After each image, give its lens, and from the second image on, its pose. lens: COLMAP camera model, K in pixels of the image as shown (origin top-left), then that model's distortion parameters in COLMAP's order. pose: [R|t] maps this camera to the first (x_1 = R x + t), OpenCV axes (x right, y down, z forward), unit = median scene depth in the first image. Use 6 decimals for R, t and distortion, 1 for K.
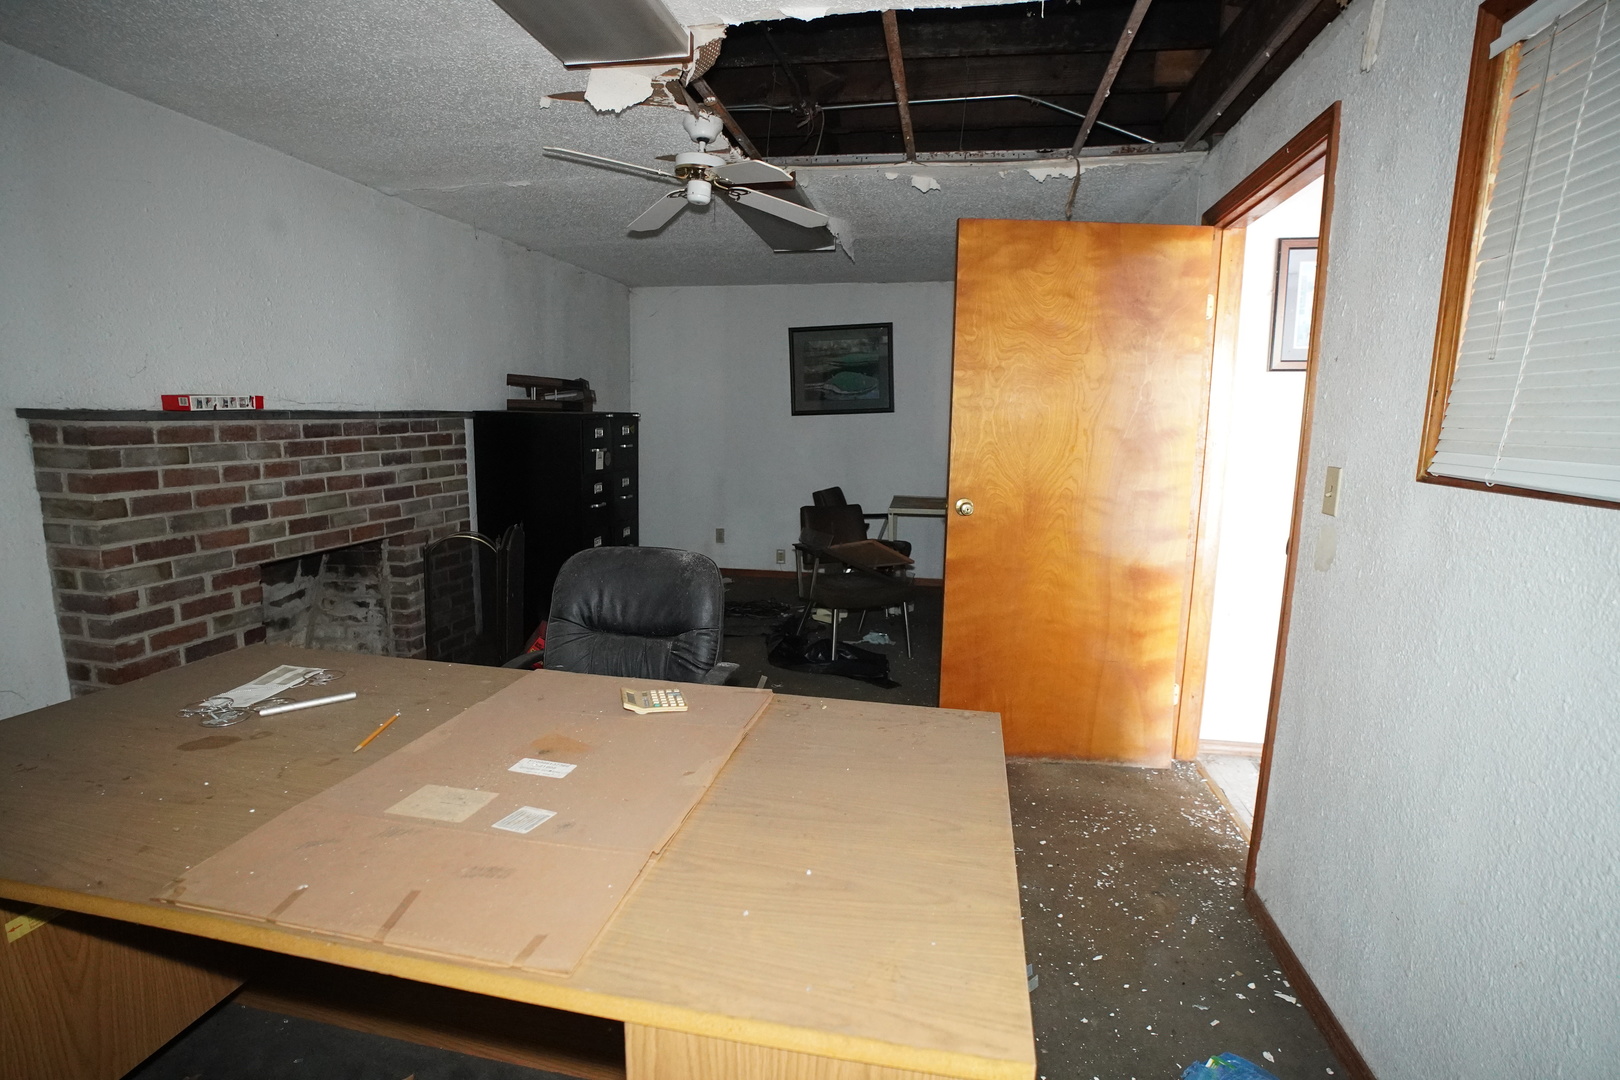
lens RADIAL K [[779.3, 0, 812.0], [0, 779.3, 543.4], [0, 0, 1]] dist [-0.075304, 0.029221]
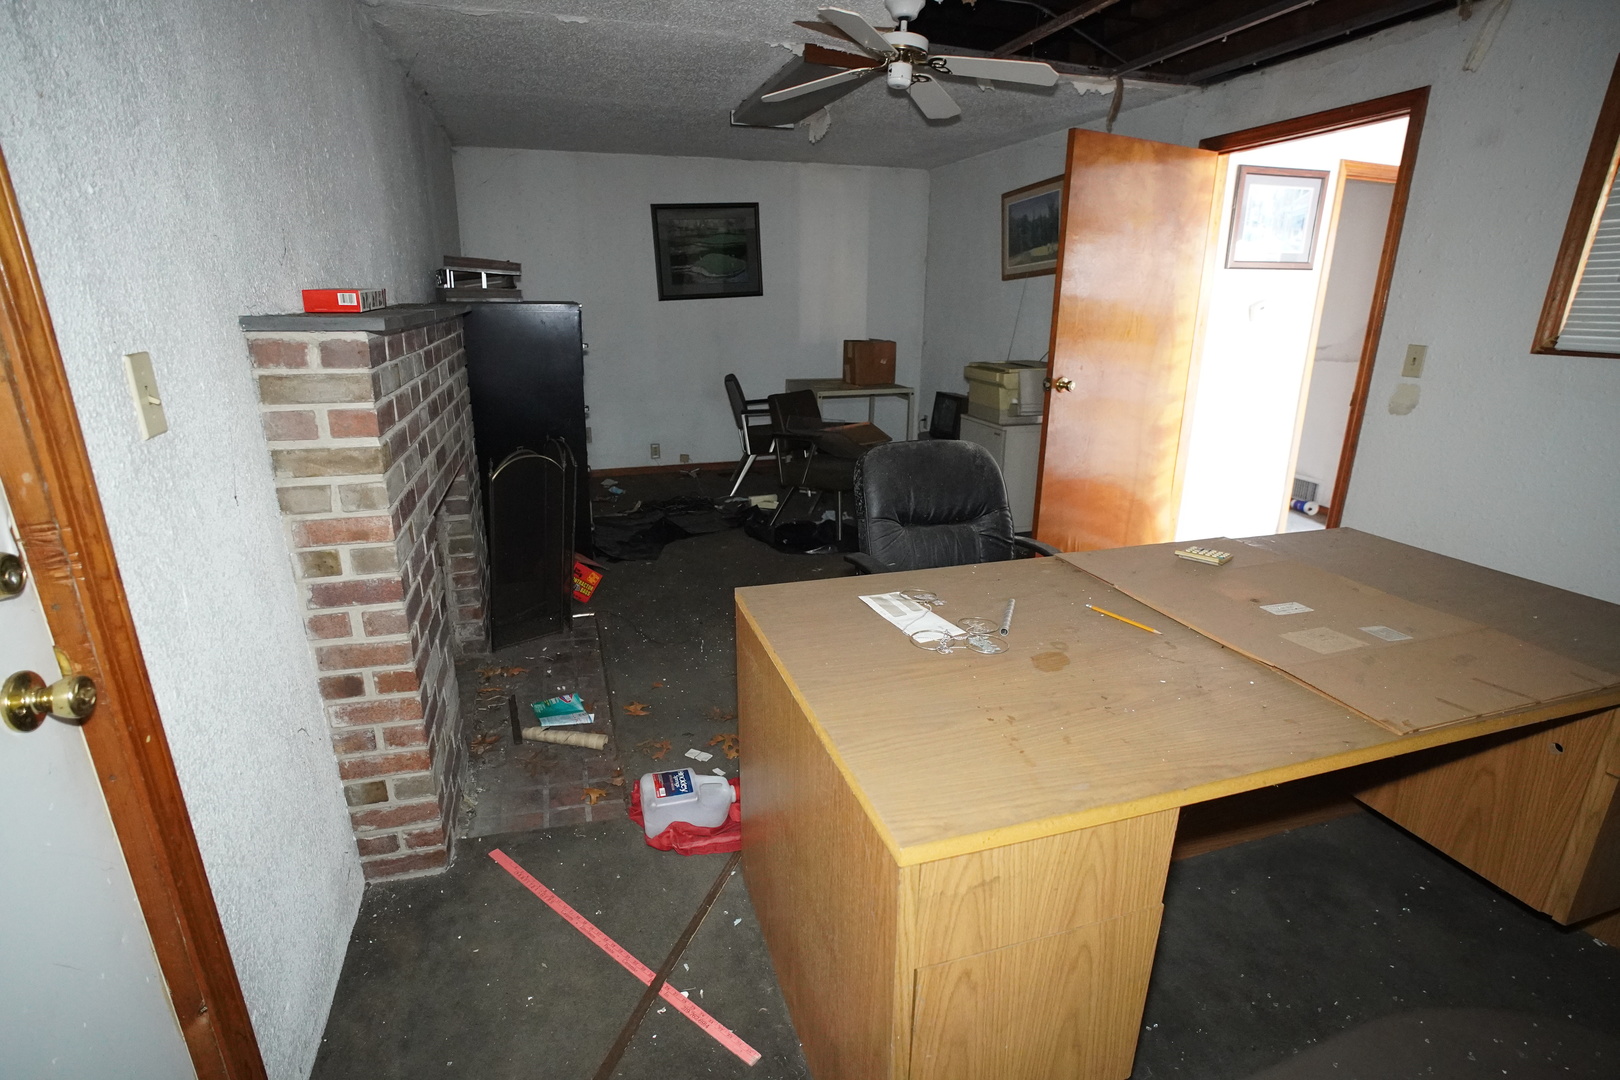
lens RADIAL K [[779.3, 0, 812.0], [0, 779.3, 543.4], [0, 0, 1]] dist [-0.075304, 0.029221]
pose [[0.881186, -0.152085, 0.447639, -0.772090], [0.082578, 0.981803, 0.171010, -0.046246], [-0.465501, -0.113726, 0.877710, 0.131858]]
